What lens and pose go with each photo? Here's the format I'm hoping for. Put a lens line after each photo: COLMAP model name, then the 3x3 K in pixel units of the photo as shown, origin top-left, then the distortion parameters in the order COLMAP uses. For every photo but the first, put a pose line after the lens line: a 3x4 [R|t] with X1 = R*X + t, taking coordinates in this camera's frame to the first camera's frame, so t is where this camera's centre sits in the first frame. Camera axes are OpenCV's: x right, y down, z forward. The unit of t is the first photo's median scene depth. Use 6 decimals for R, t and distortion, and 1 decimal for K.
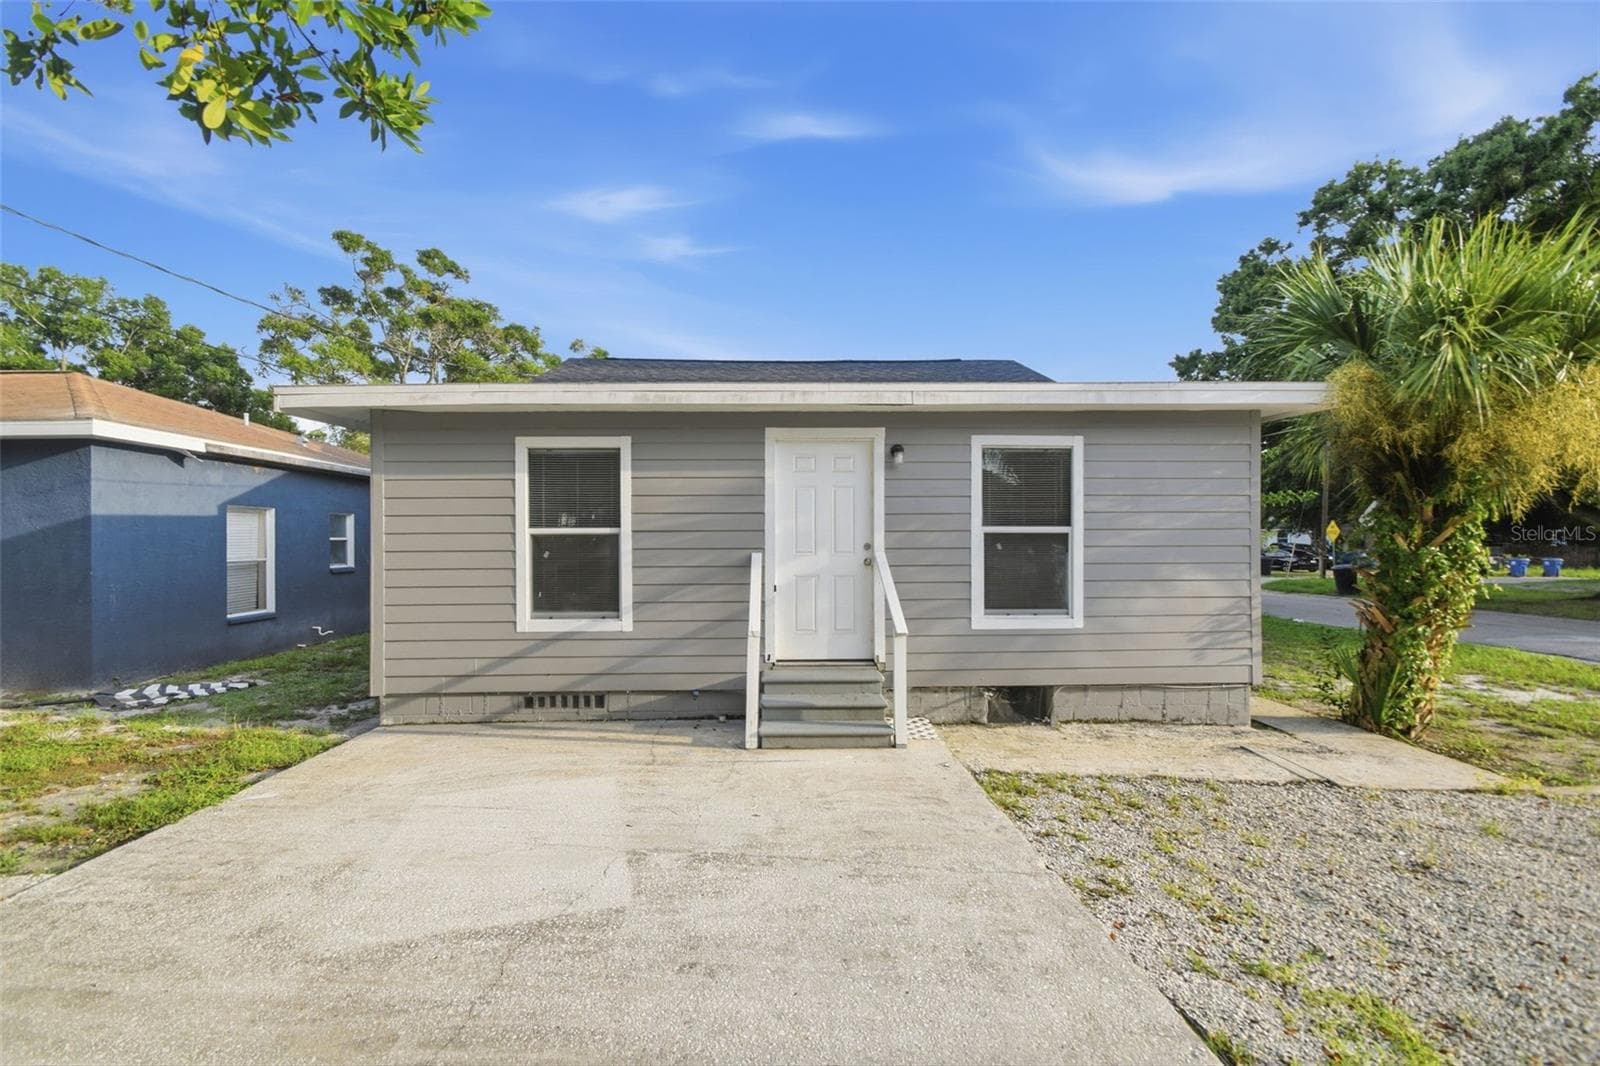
lens RADIAL K [[708.3, 0, 797.4], [0, 708.3, 536.9], [0, 0, 1]] dist [0.016238, -0.017121]
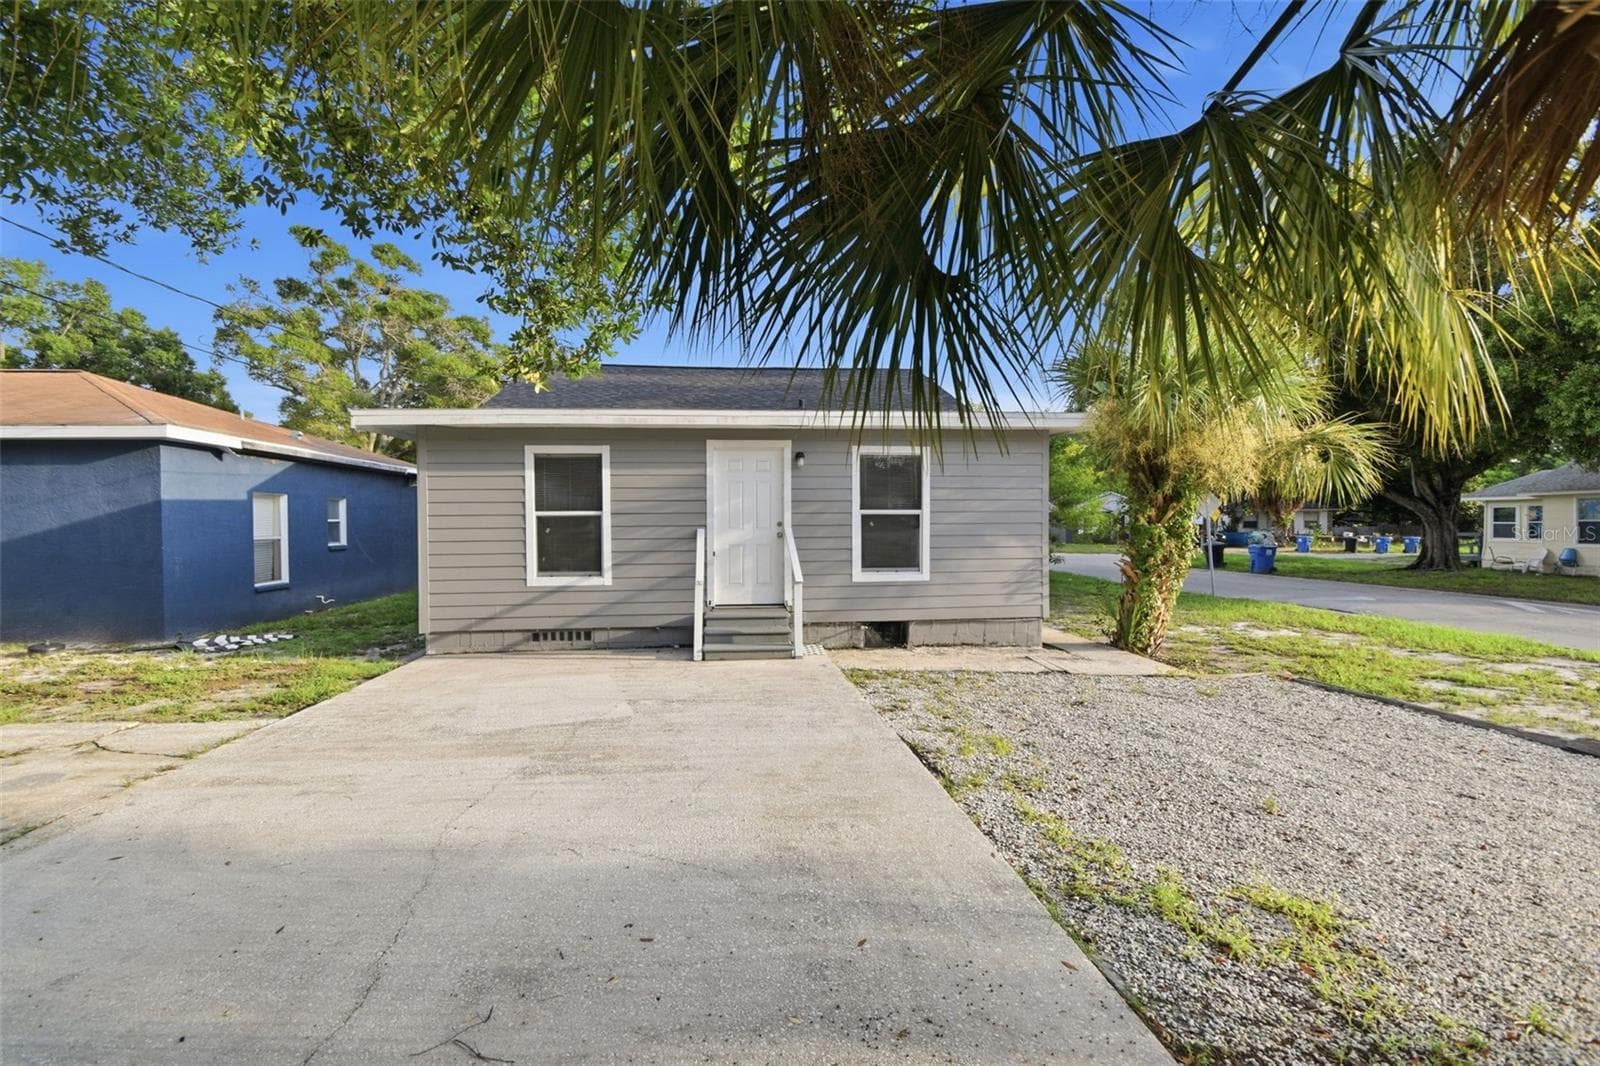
lens RADIAL K [[715.7, 0, 800.0], [0, 715.7, 533.0], [0, 0, 1]] dist [0.014730, -0.016454]
pose [[0.996641, -0.003107, 0.081834, 0.022339], [0.001509, 0.999807, 0.019582, 0.002947], [-0.081879, -0.019392, 0.996454, -0.430016]]
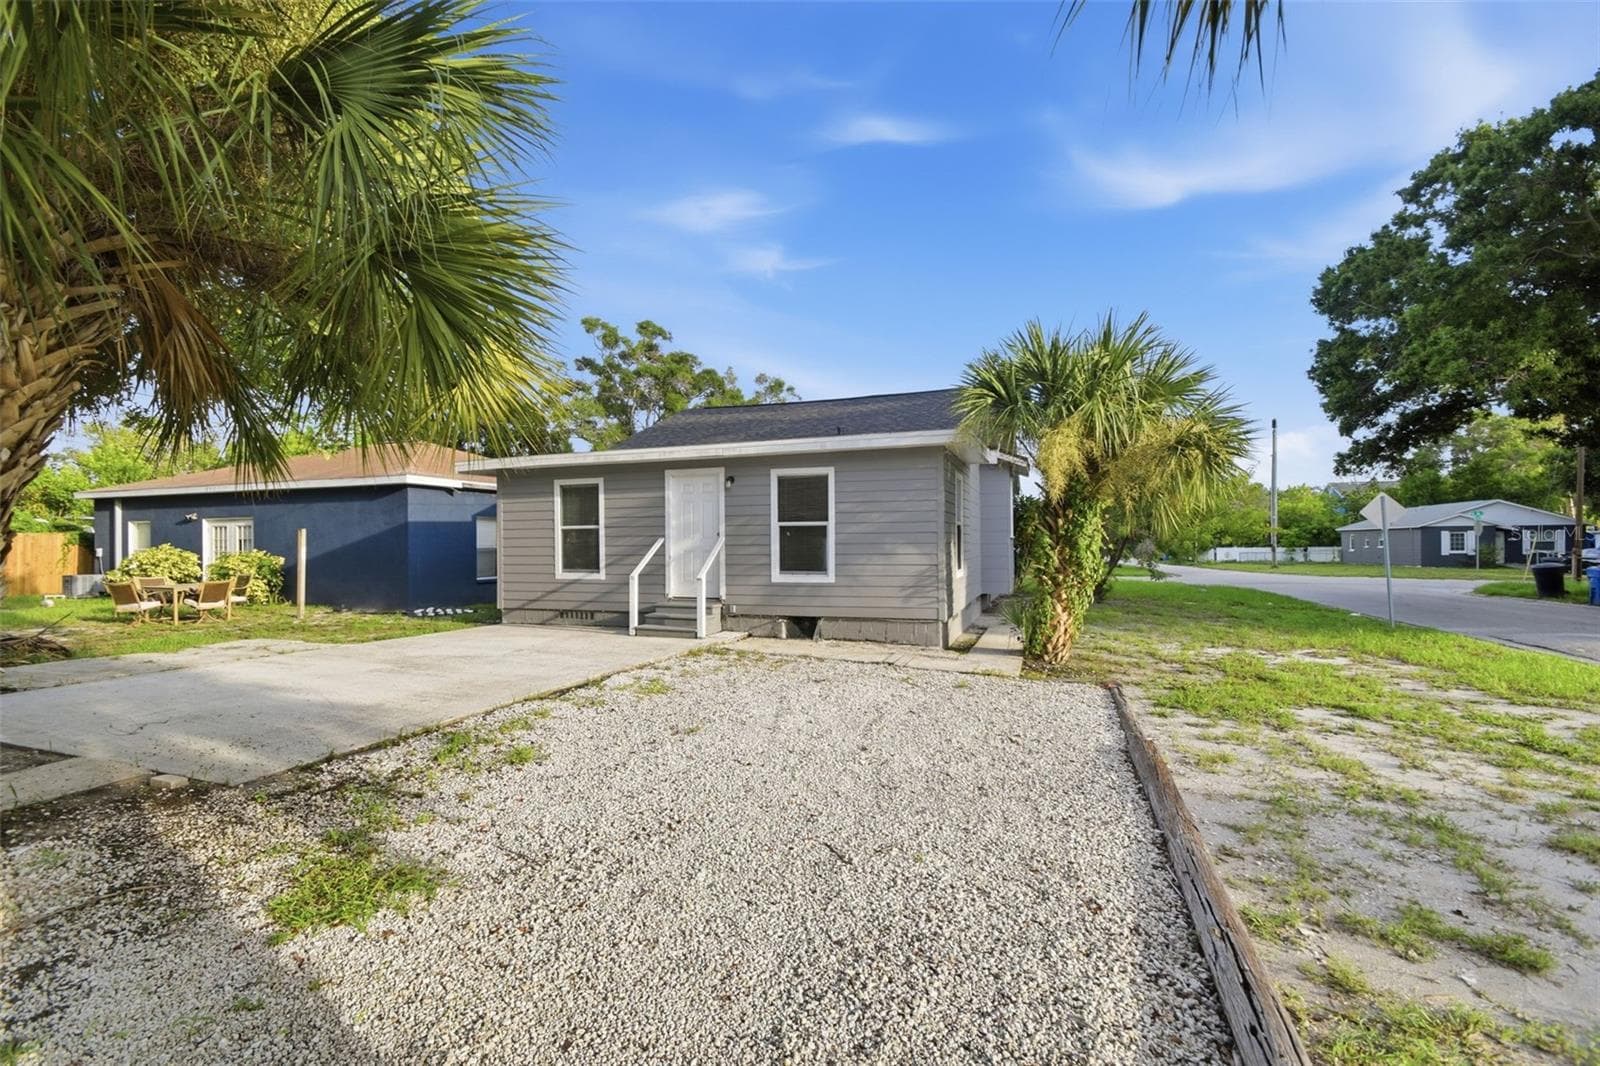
lens RADIAL K [[715.7, 0, 800.0], [0, 715.7, 533.0], [0, 0, 1]] dist [0.014730, -0.016454]
pose [[0.932771, -0.007228, -0.360397, 0.940762], [0.004912, 0.999961, -0.007344, 0.024204], [0.360436, 0.005080, 0.932770, -0.602579]]
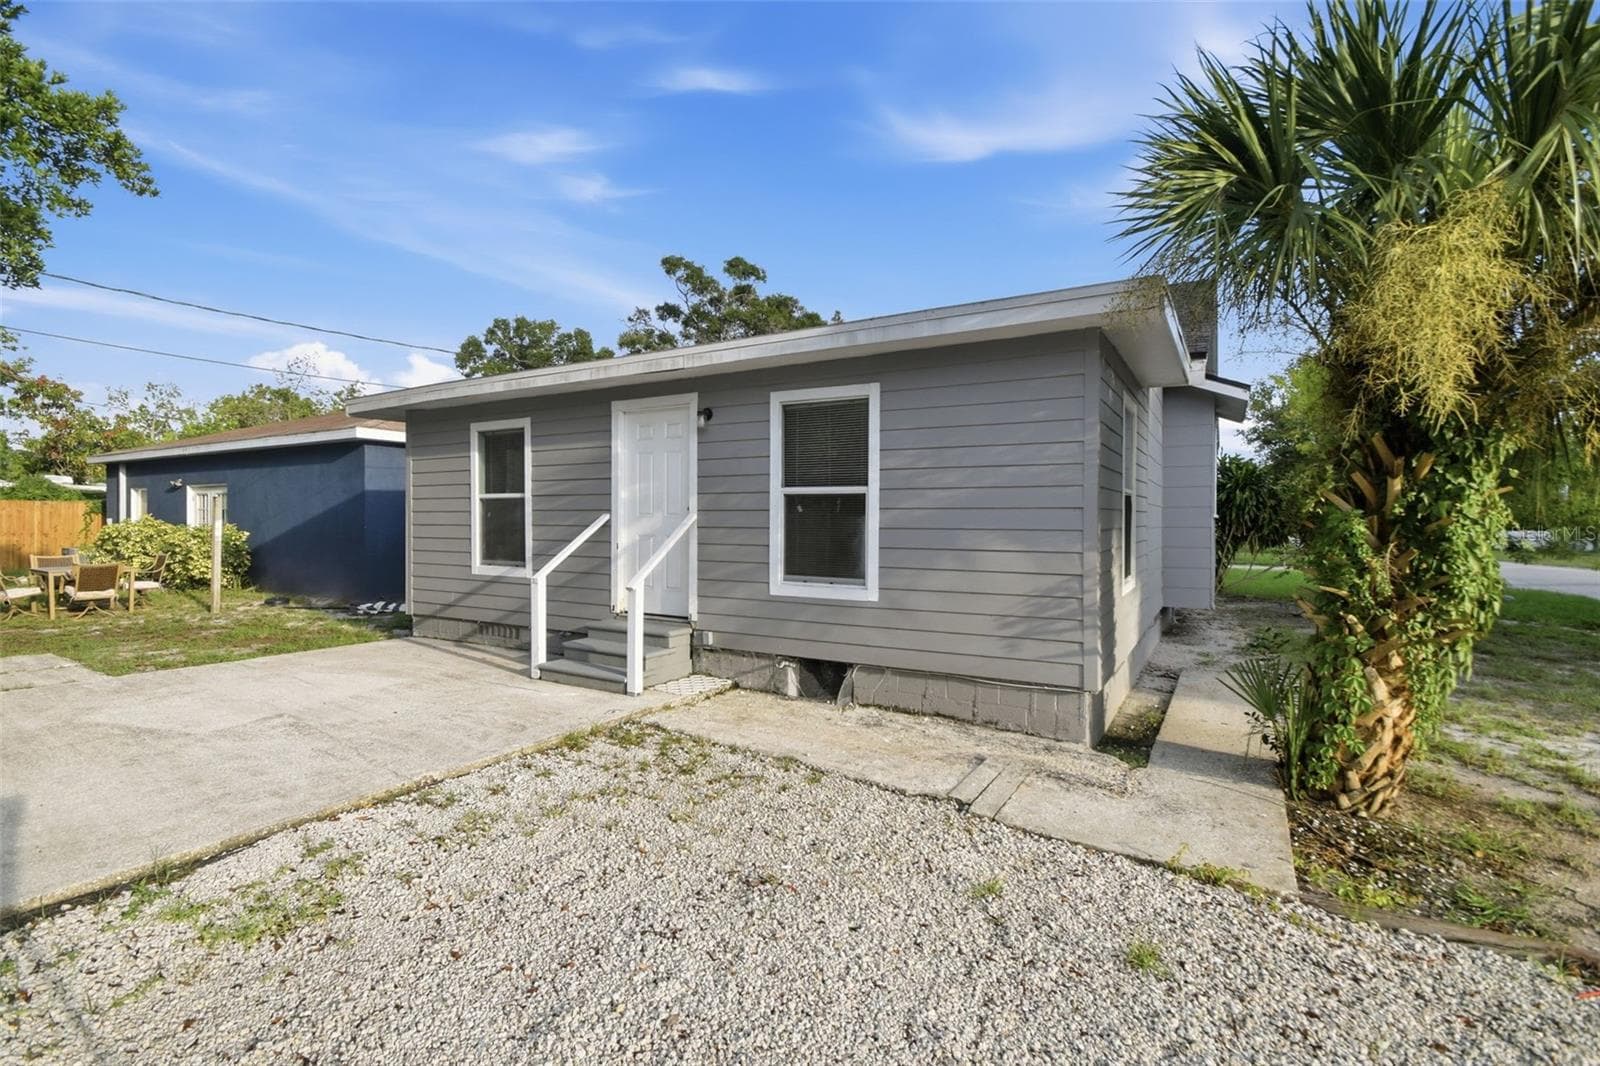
lens RADIAL K [[740.6, 0, 795.5], [0, 740.6, 521.7], [0, 0, 1]] dist [0.005095, 0.000205]
pose [[0.844539, 0.010189, -0.535396, 0.815008], [-0.004808, 0.999923, 0.011444, 0.019408], [0.535472, -0.007090, 0.844523, 0.168112]]
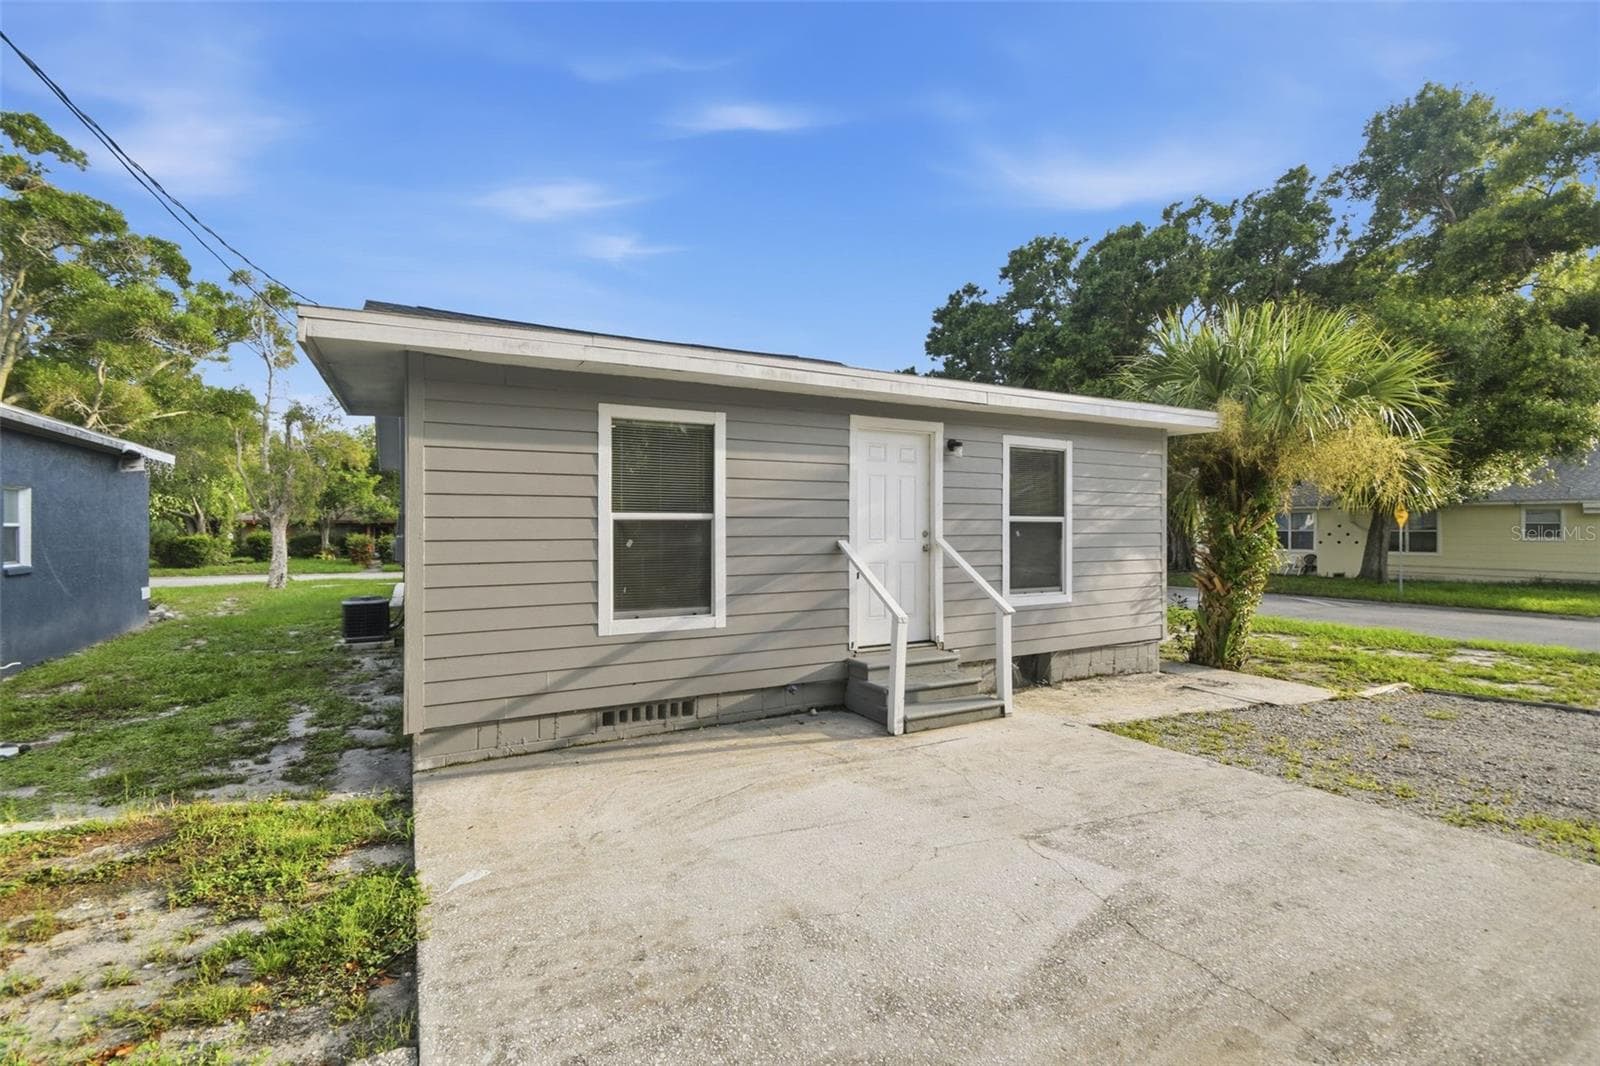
lens RADIAL K [[709.5, 0, 799.9], [0, 709.5, 525.2], [0, 0, 1]] dist [0.013293, -0.015345]
pose [[0.891682, 0.004626, 0.452638, -0.552752], [-0.004083, 0.999989, -0.002178, 0.003641], [-0.452644, 0.000094, 0.891691, 0.141371]]
